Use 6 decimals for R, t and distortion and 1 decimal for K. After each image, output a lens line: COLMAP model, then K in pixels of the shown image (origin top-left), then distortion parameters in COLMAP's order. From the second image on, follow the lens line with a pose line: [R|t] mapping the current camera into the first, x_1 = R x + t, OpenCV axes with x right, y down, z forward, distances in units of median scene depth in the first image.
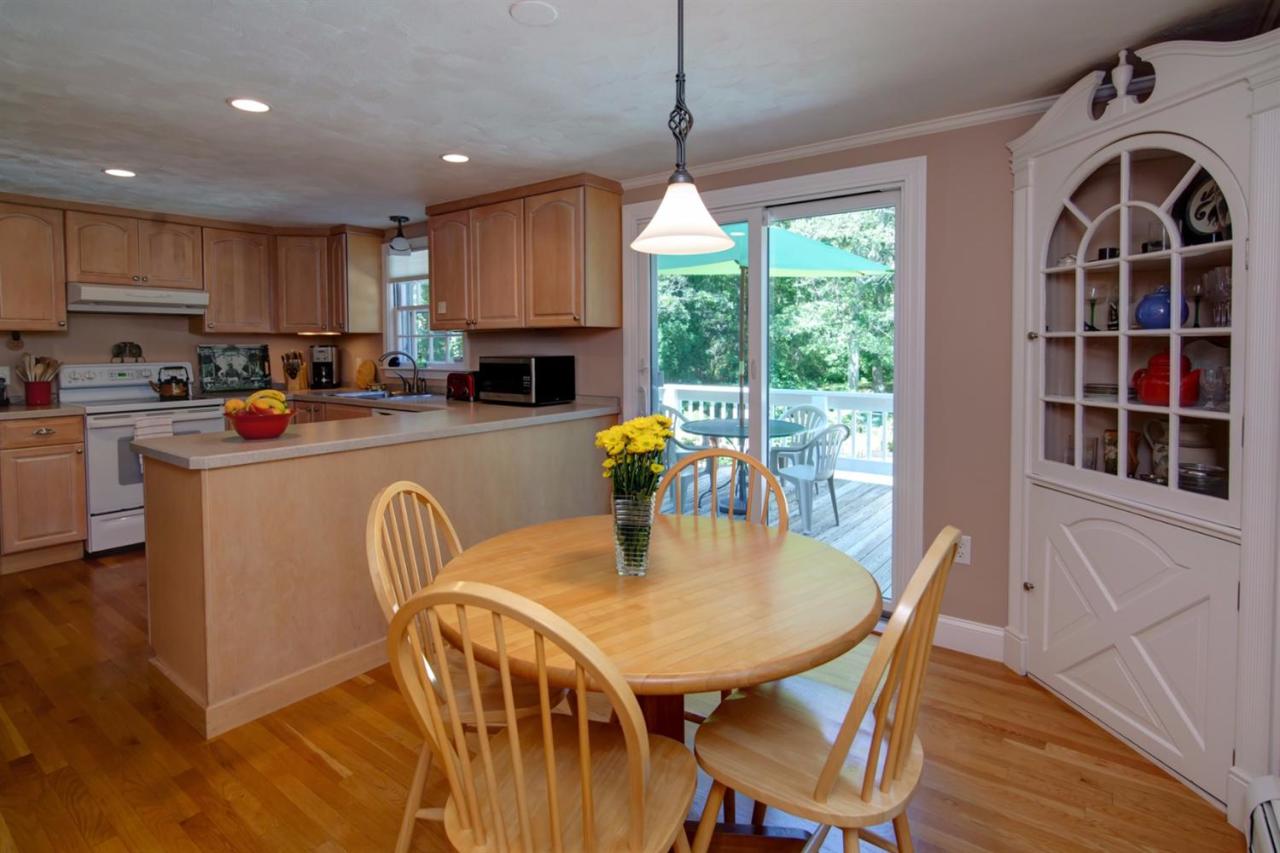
lens RADIAL K [[661.4, 0, 636.7], [0, 661.4, 362.7], [0, 0, 1]] dist [0.000177, 0.000603]
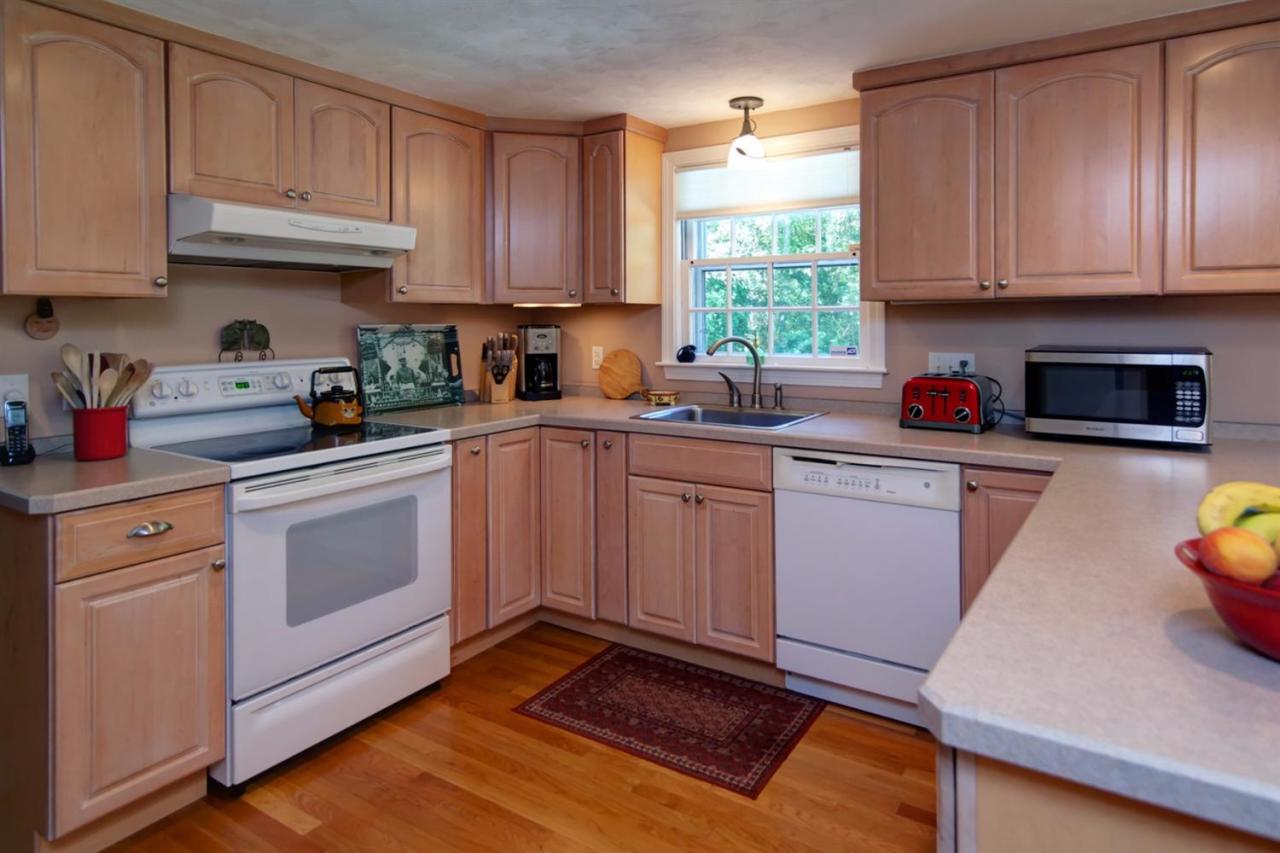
lens RADIAL K [[733.8, 0, 683.2], [0, 733.8, 322.9], [0, 0, 1]] dist [-0.002447, -0.001520]
pose [[0.993343, -0.000305, 0.115195, -0.494301], [0.002945, 0.999737, -0.022748, -0.015268], [-0.115158, 0.022935, 0.993082, 0.392113]]
